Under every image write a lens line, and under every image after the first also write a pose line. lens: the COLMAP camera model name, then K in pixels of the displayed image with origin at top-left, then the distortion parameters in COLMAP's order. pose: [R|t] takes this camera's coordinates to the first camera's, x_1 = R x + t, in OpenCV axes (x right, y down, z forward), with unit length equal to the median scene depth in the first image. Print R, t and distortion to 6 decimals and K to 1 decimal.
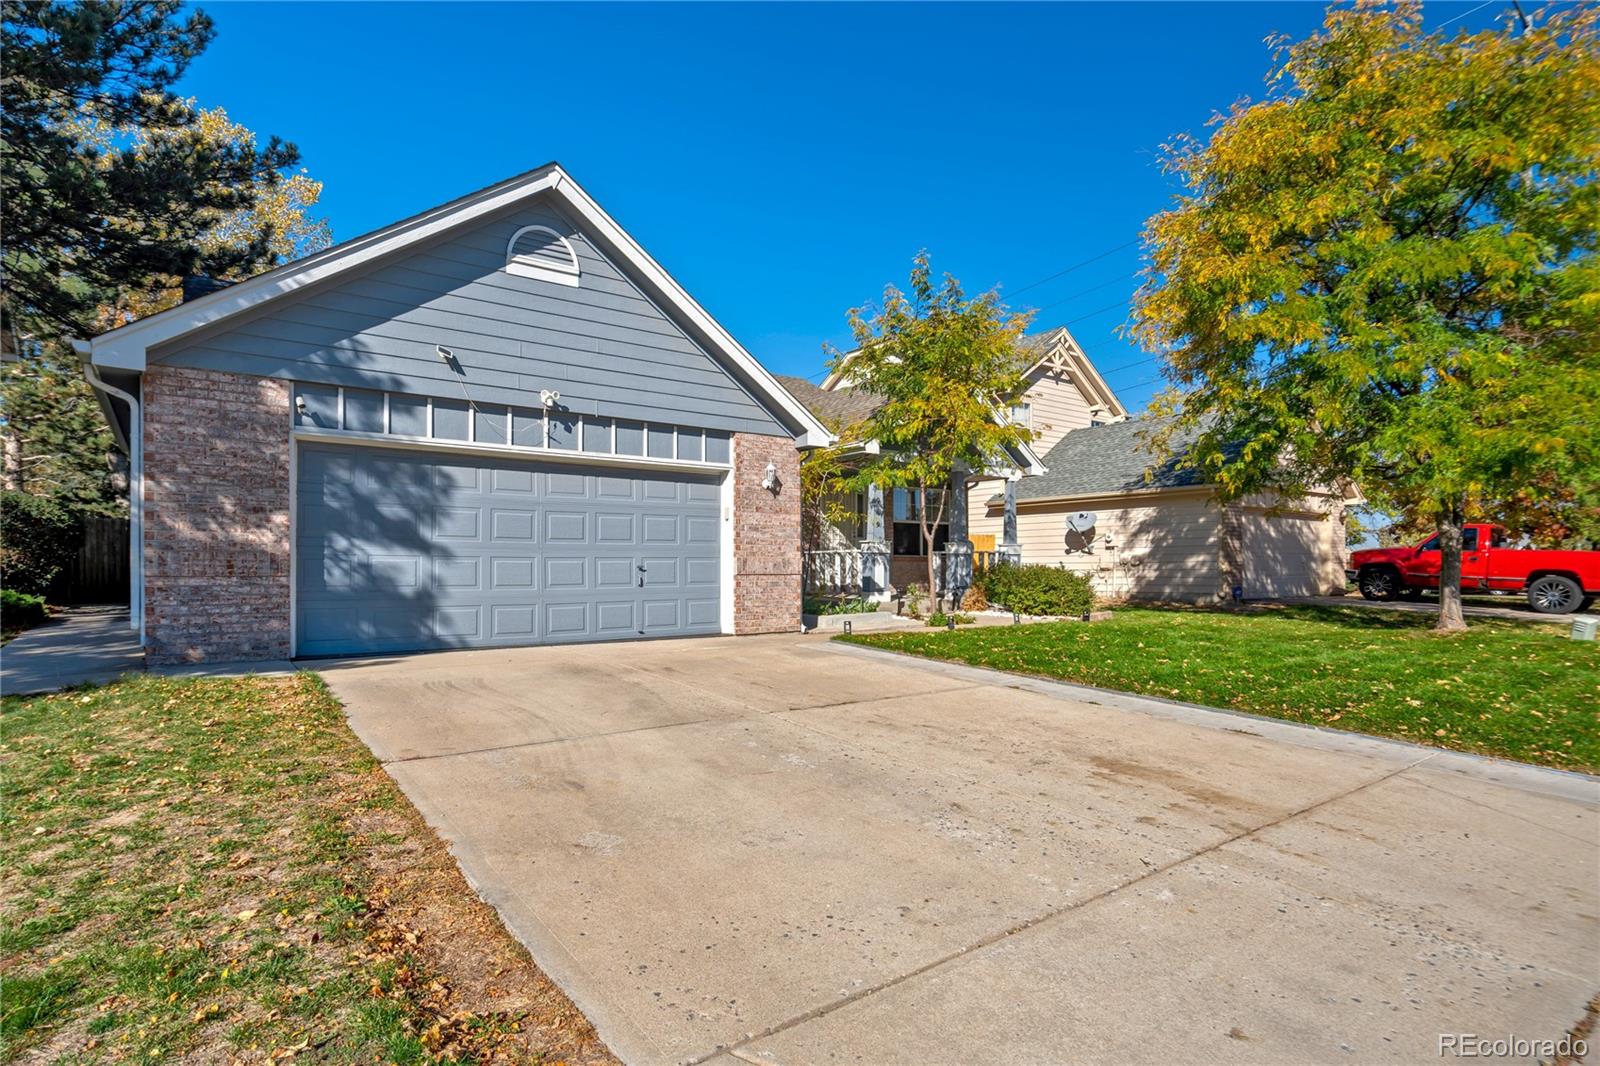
lens RADIAL K [[797.7, 0, 798.1], [0, 797.7, 549.8], [0, 0, 1]] dist [0.003484, 0.000559]
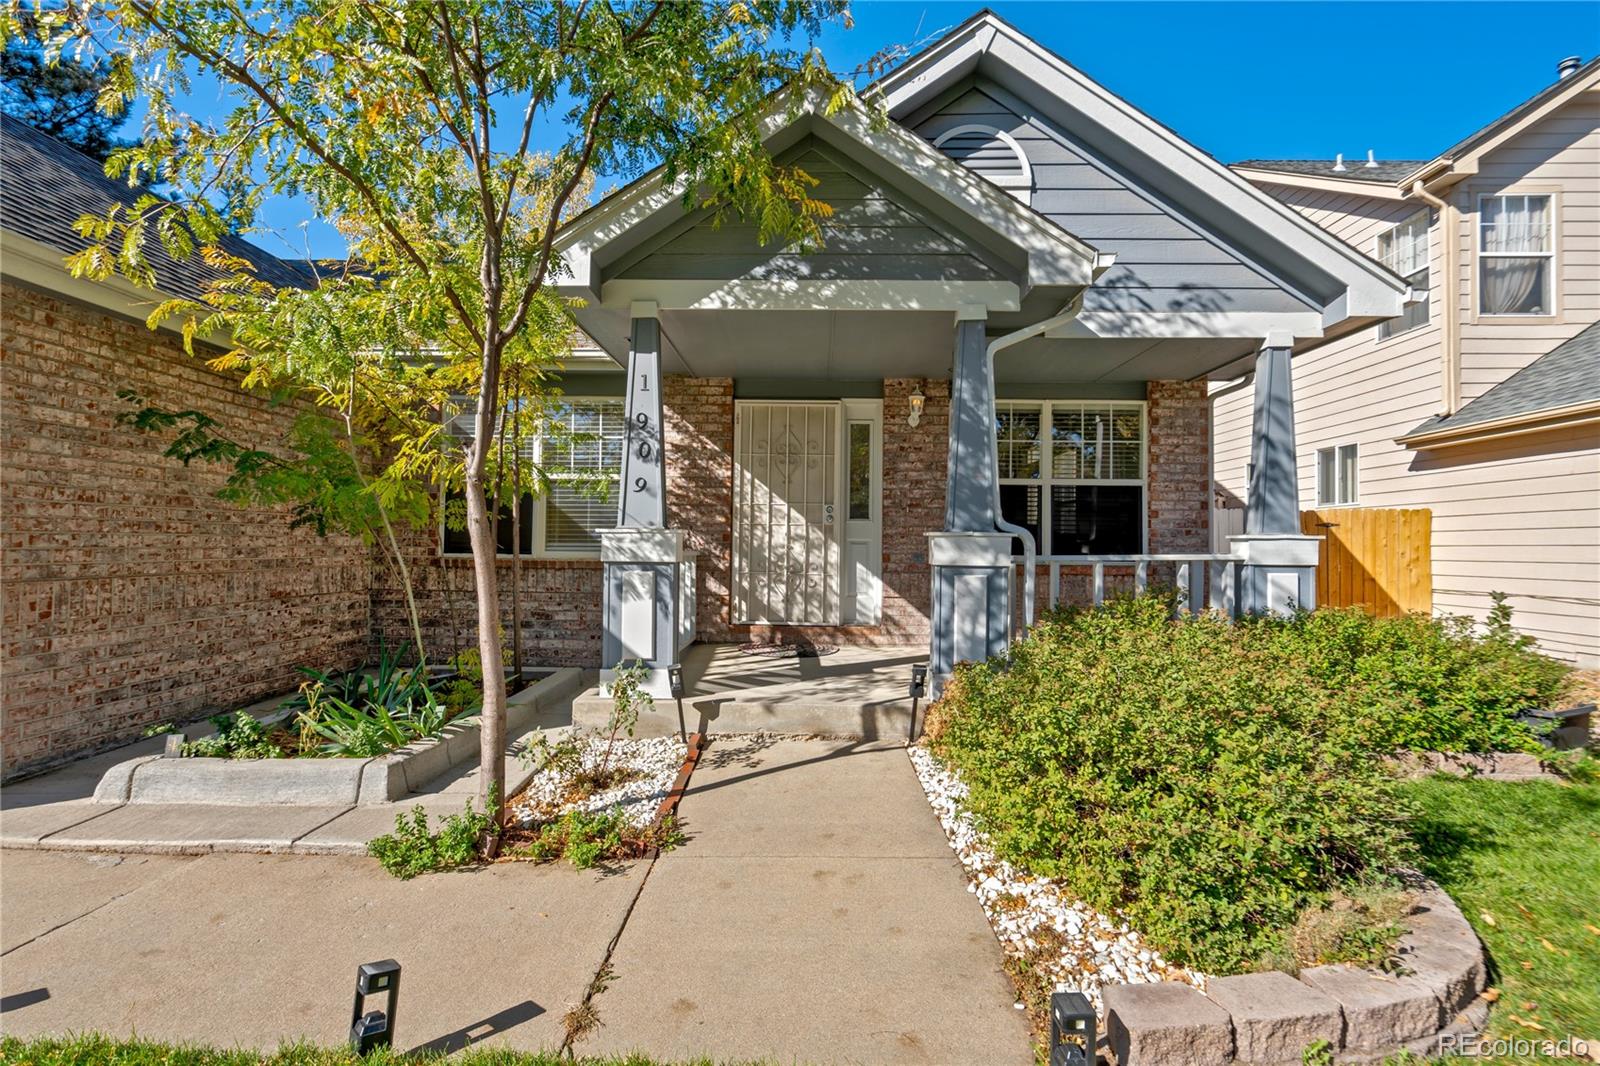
lens RADIAL K [[724.1, 0, 789.5], [0, 724.1, 535.8], [0, 0, 1]] dist [0.001382, 0.000299]
pose [[0.789422, 0.003874, -0.613838, 0.485308], [-0.000731, 0.999985, 0.005370, -0.013240], [0.613850, -0.003790, 0.789414, 1.044976]]
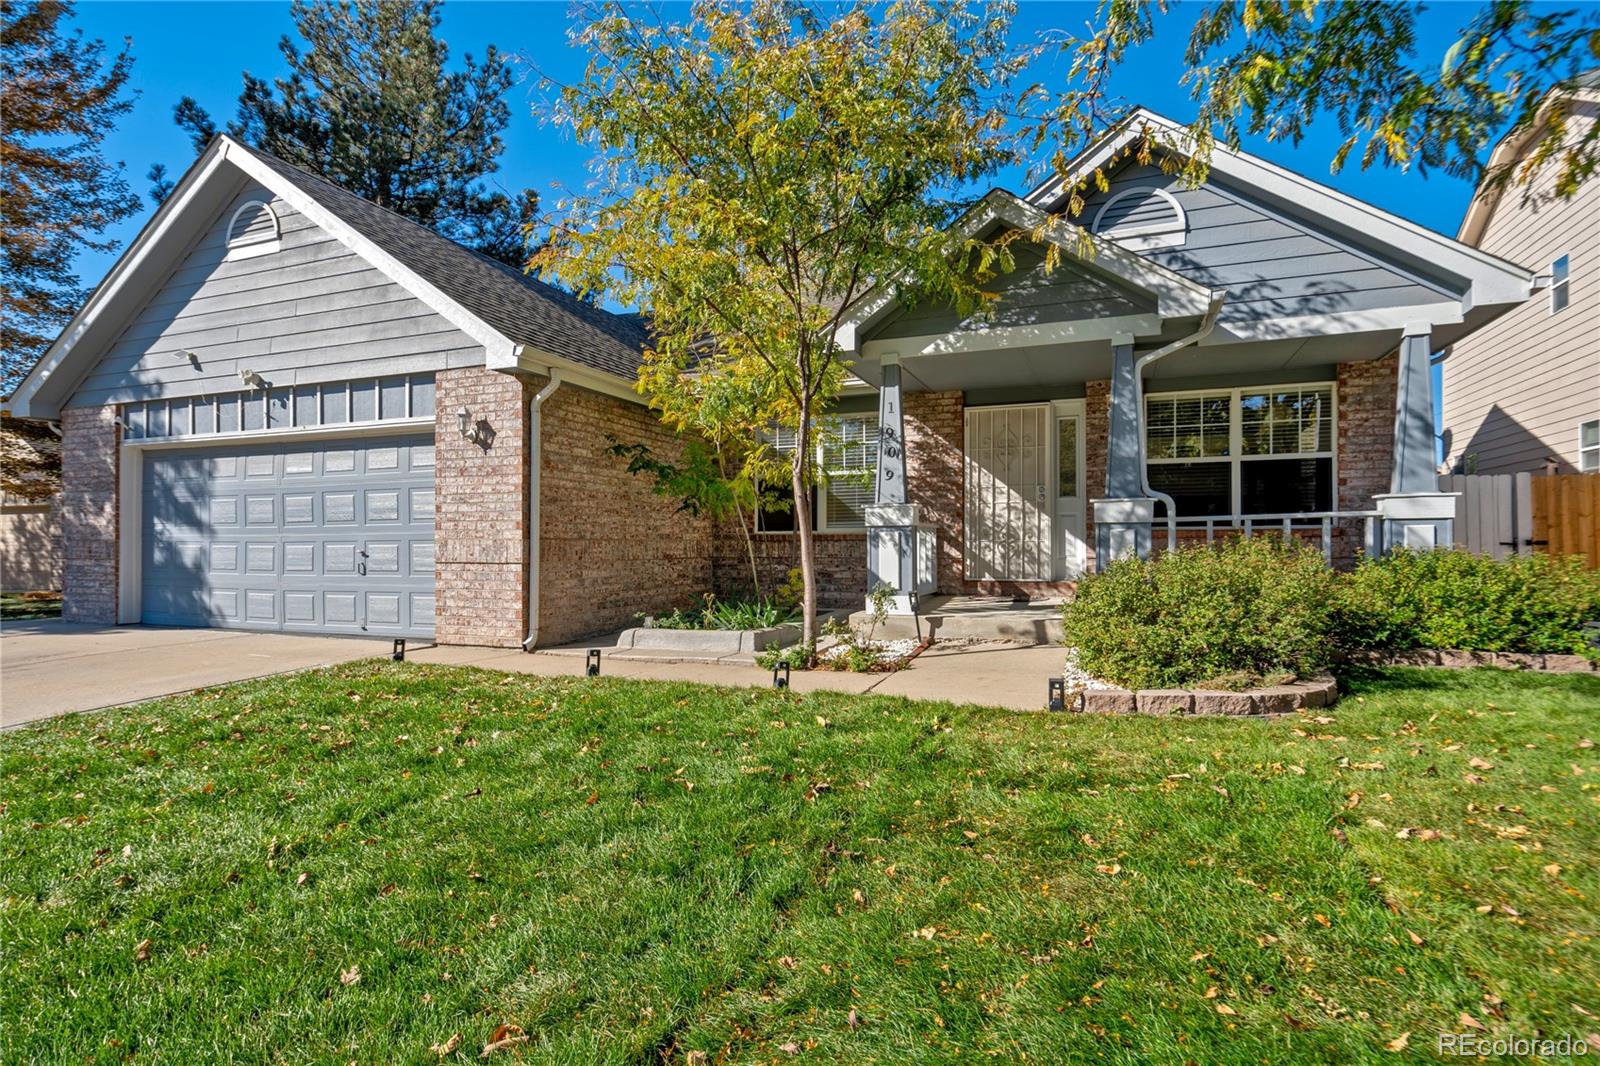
lens RADIAL K [[797.7, 0, 798.1], [0, 797.7, 549.8], [0, 0, 1]] dist [0.003484, 0.000559]
pose [[0.535602, 0.004068, -0.844461, 0.722389], [0.020514, 0.999631, 0.017826, 0.012421], [0.844221, -0.026871, 0.535321, 0.868351]]
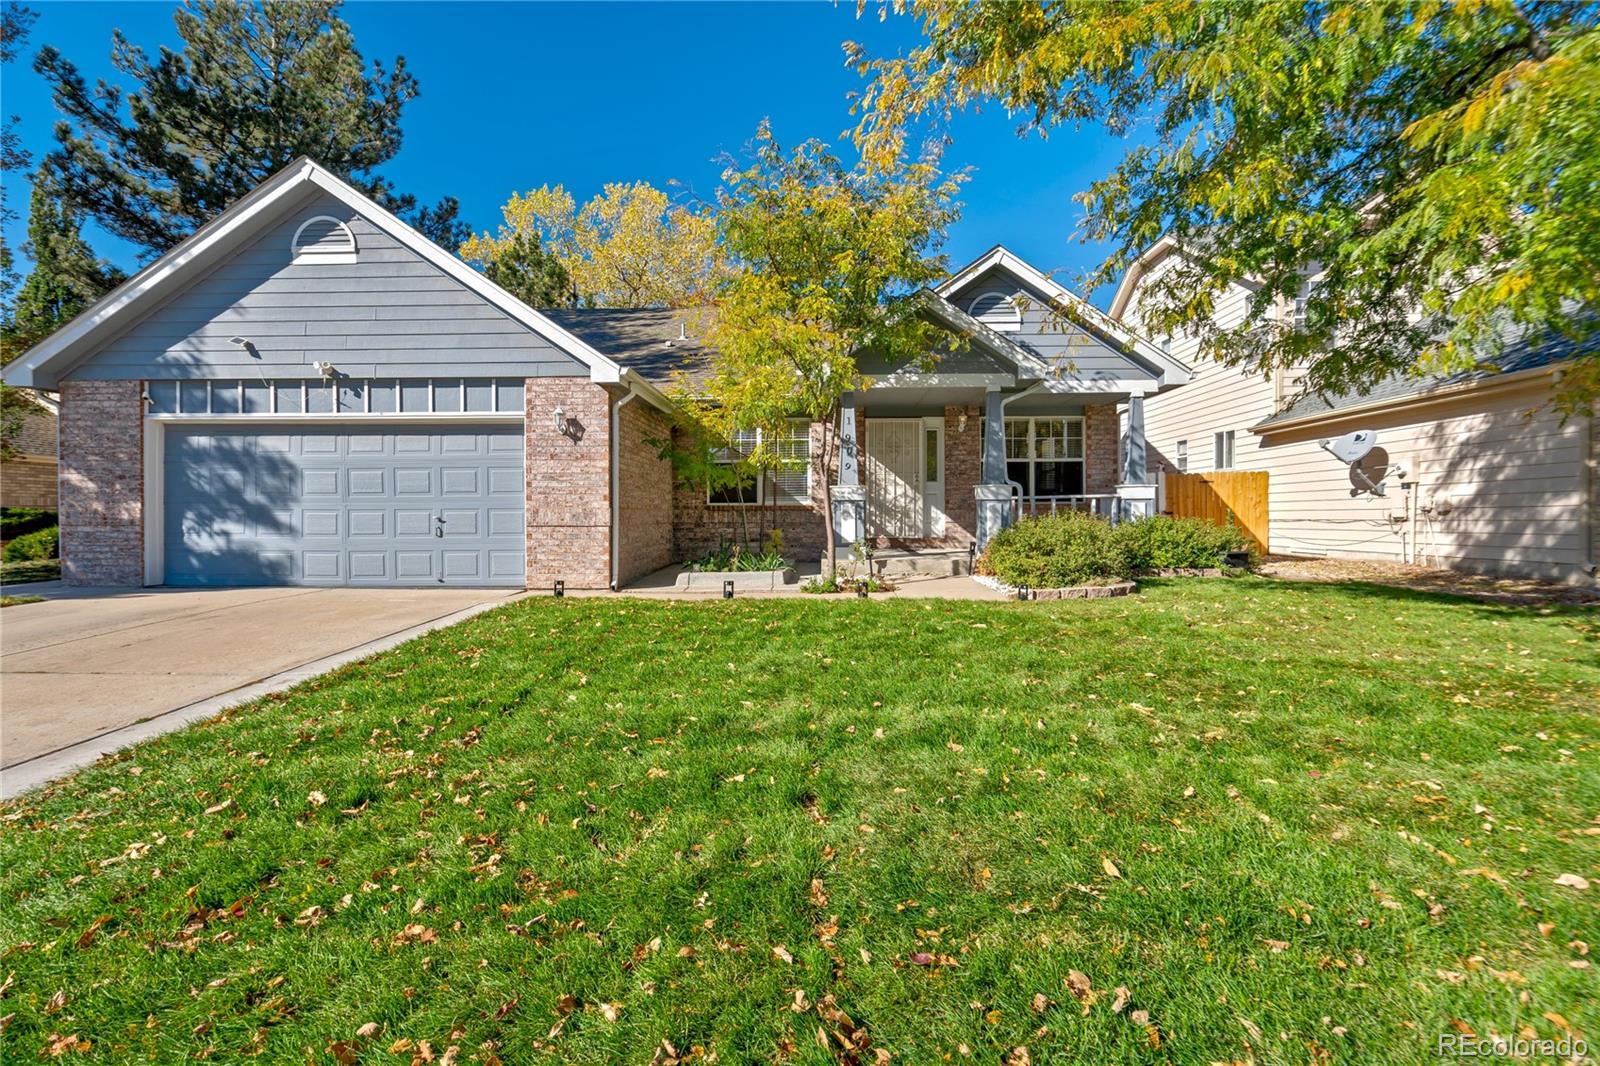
lens RADIAL K [[727.2, 0, 793.9], [0, 727.2, 526.5], [0, 0, 1]] dist [-0.001402, 0.000741]
pose [[0.786053, 0.008517, -0.618101, 0.706098], [0.014665, 0.999367, 0.032420, 0.007483], [0.617985, -0.034548, 0.785430, 0.498333]]
